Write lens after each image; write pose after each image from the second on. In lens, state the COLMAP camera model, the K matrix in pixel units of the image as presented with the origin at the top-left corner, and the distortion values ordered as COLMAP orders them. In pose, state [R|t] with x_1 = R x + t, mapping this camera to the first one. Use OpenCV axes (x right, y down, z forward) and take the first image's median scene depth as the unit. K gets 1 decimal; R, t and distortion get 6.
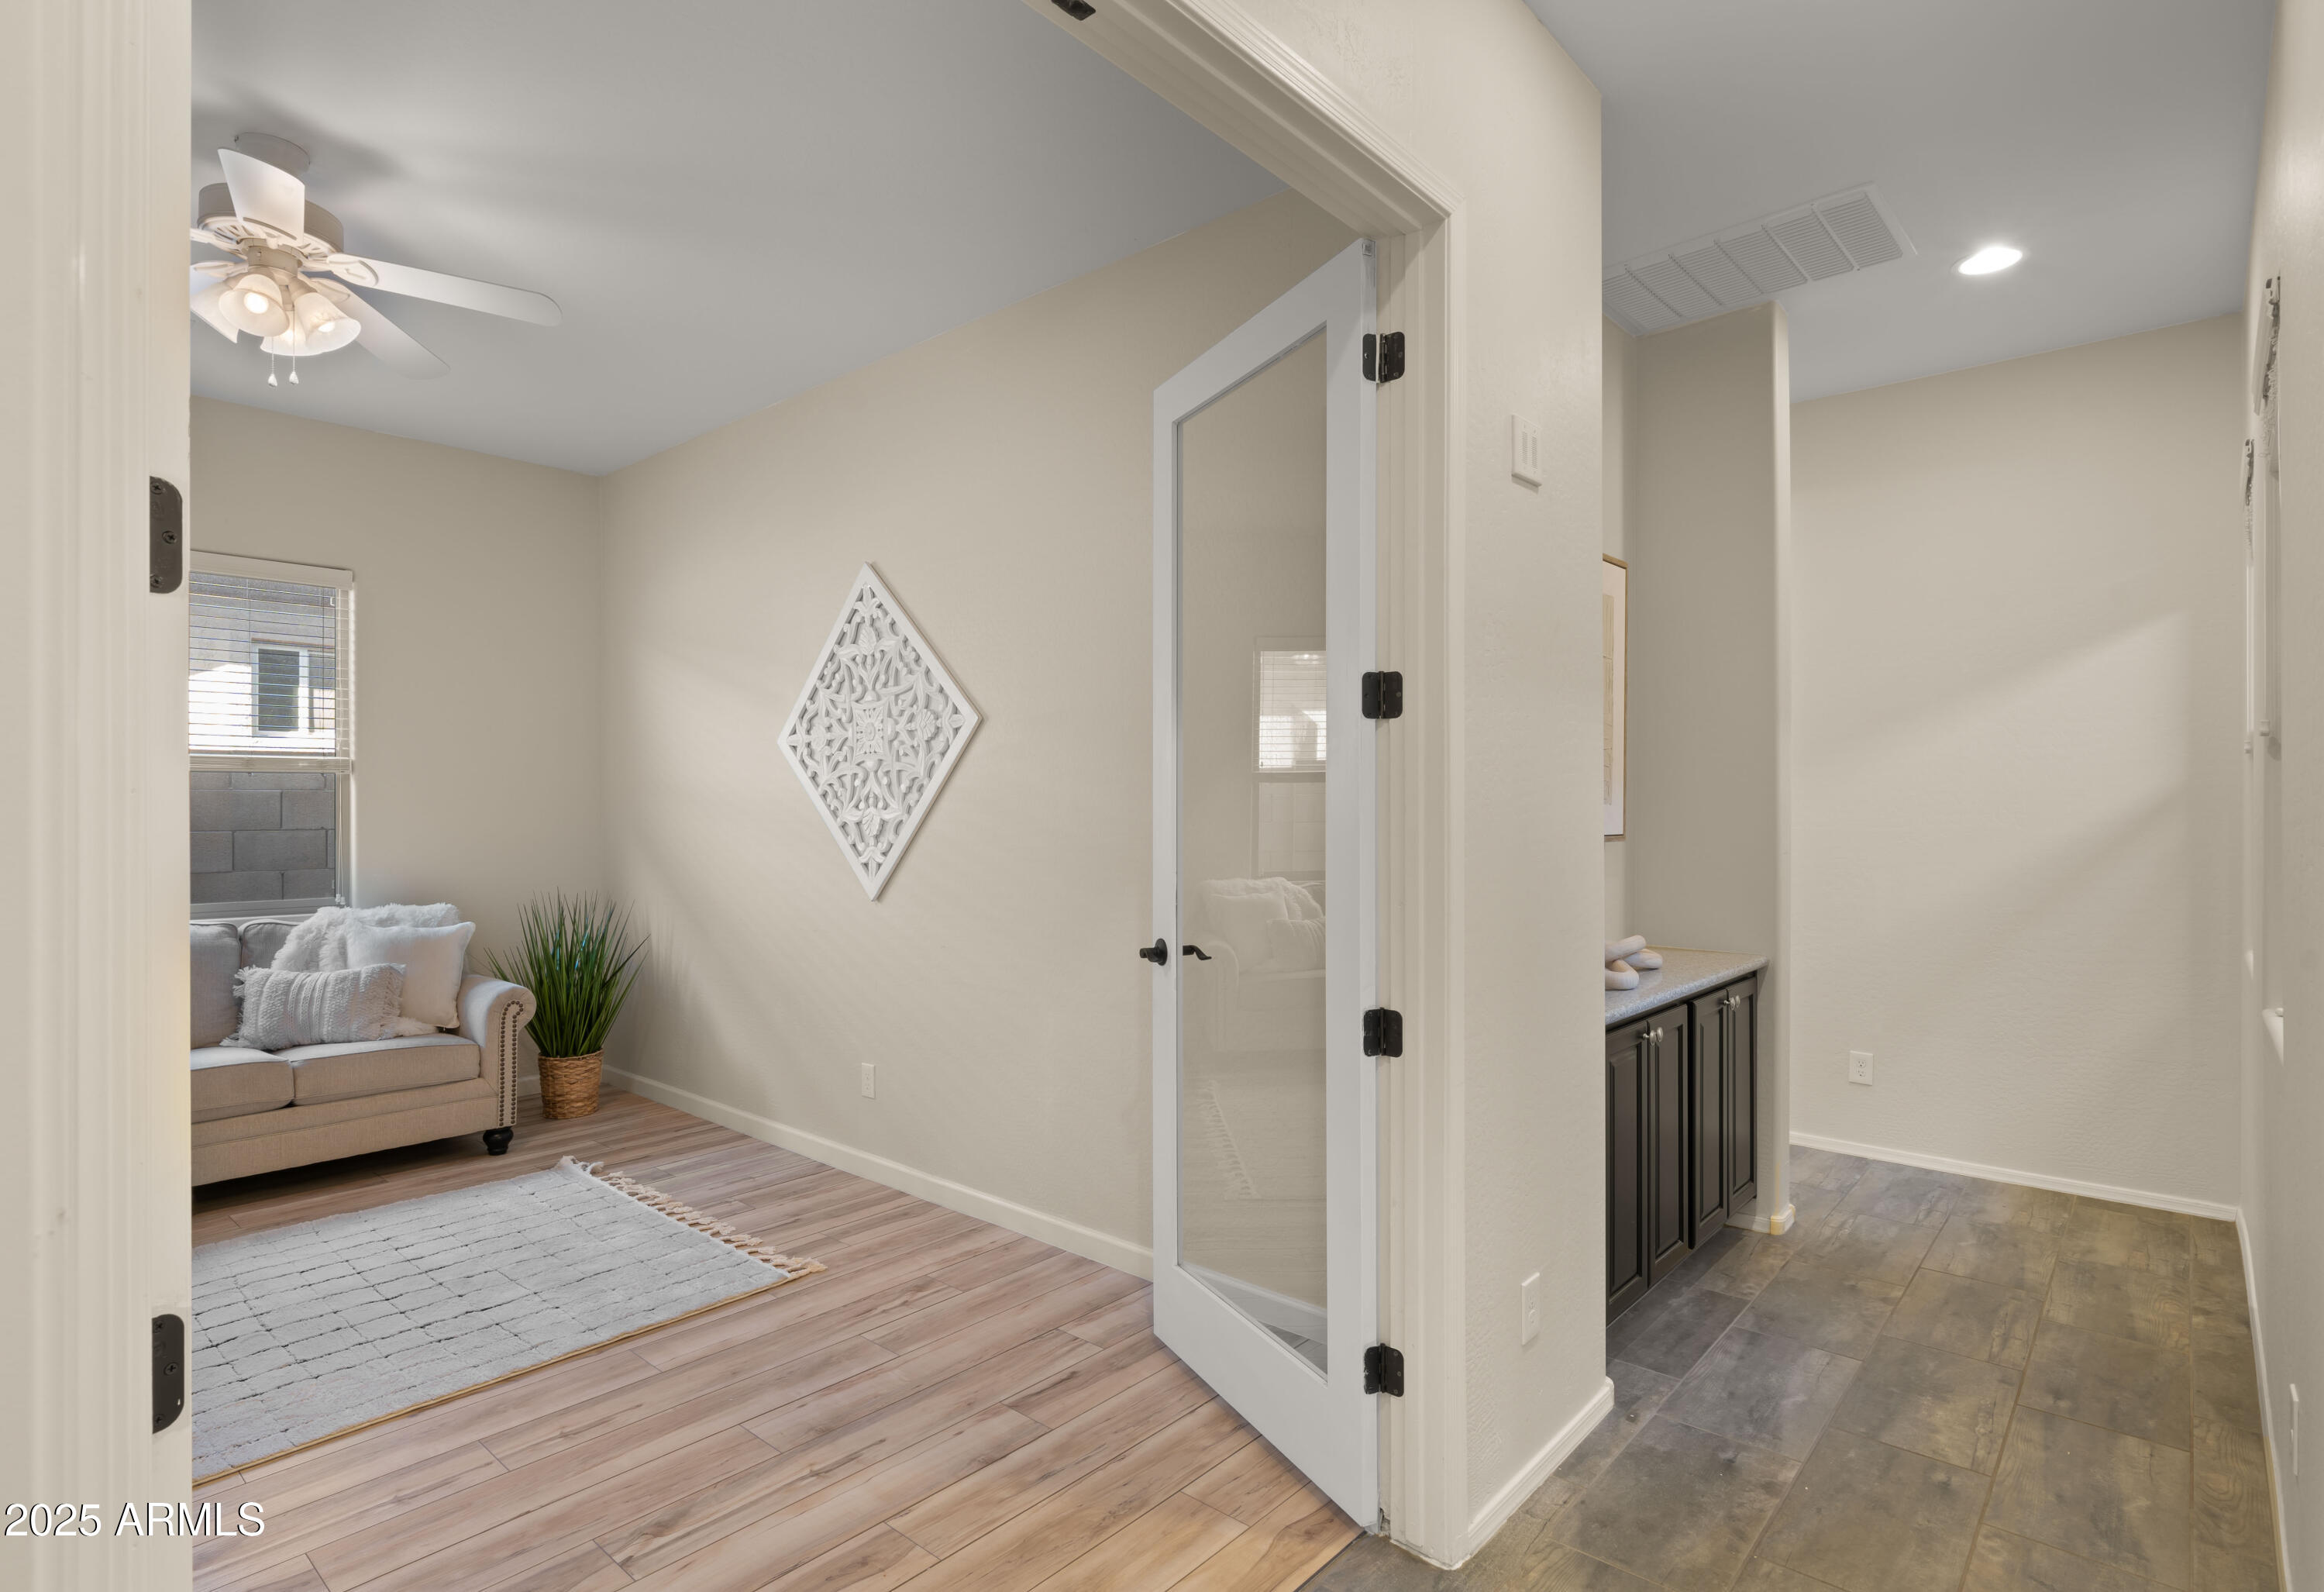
lens RADIAL K [[1170.3, 0, 1162.0], [0, 1170.3, 796.0], [0, 0, 1]] dist [-0.003076, 0.000097]
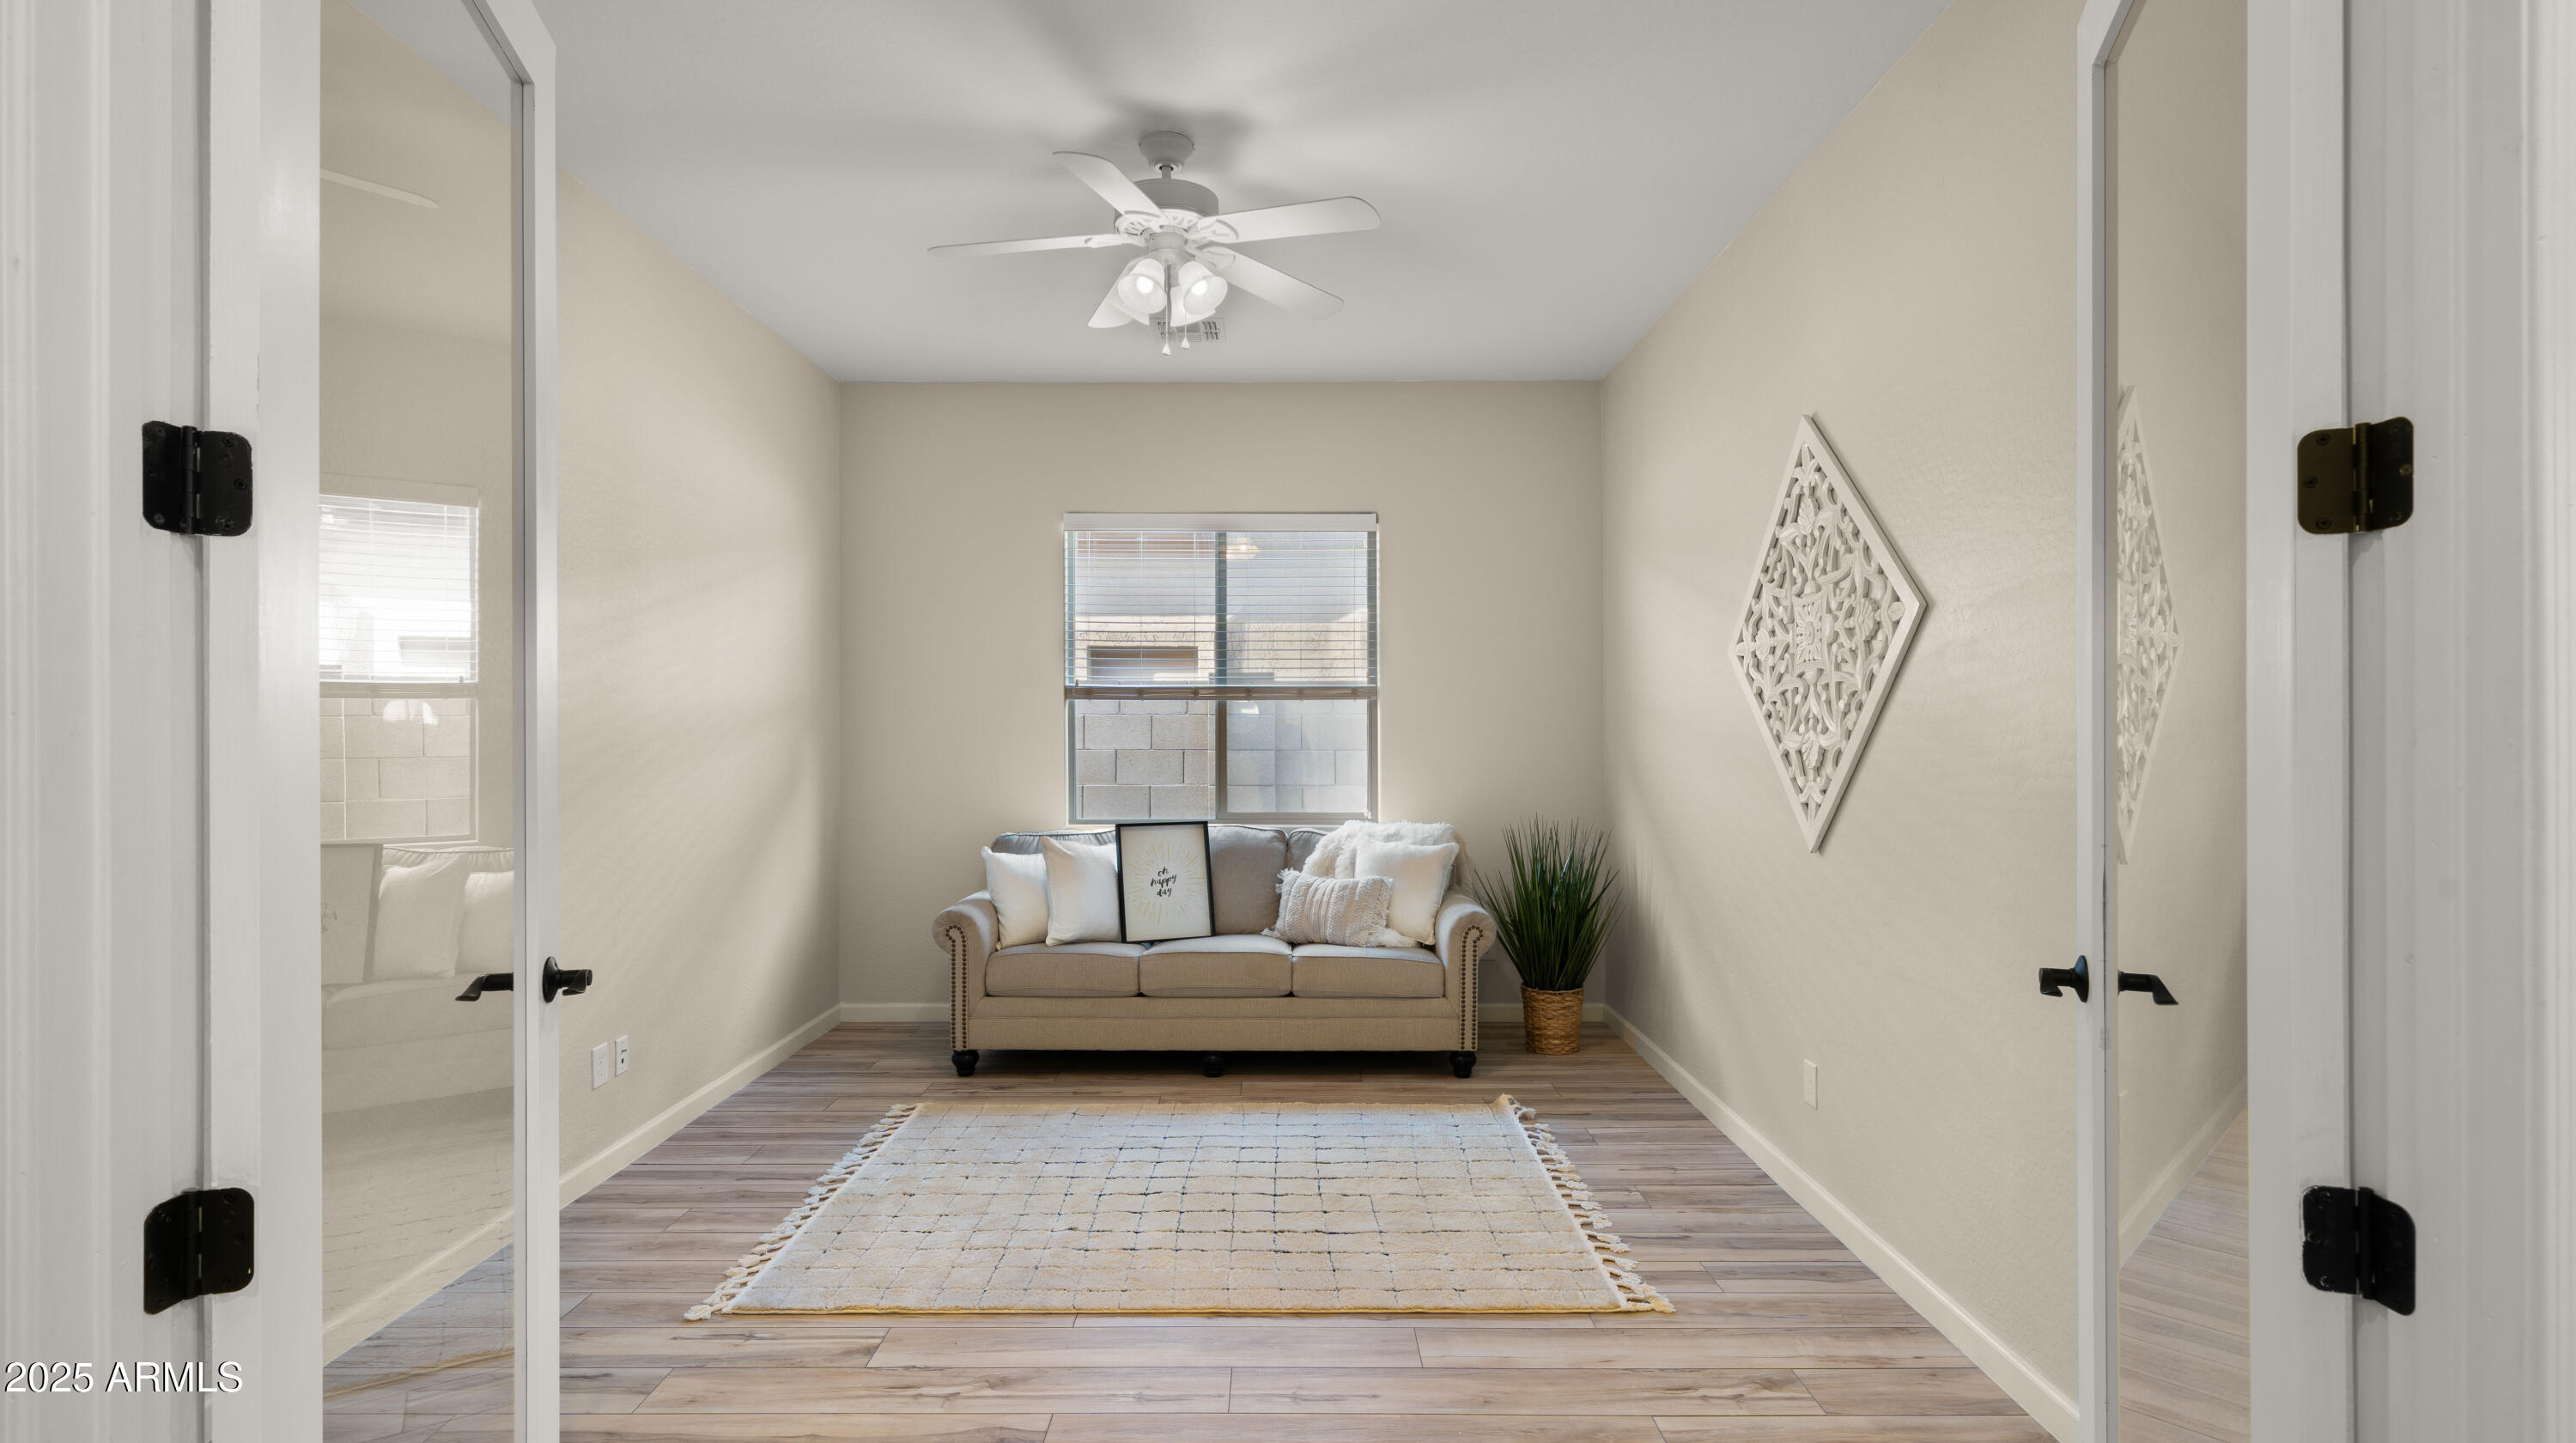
lens RADIAL K [[1238.8, 0, 1288.0], [0, 1238.8, 721.5], [0, 0, 1]] dist [0.002939, -0.000344]
pose [[0.657751, -0.003858, -0.753226, 0.143297], [0.005430, 0.999985, -0.000381, 0.001796], [0.753216, -0.003839, 0.657762, 0.203237]]
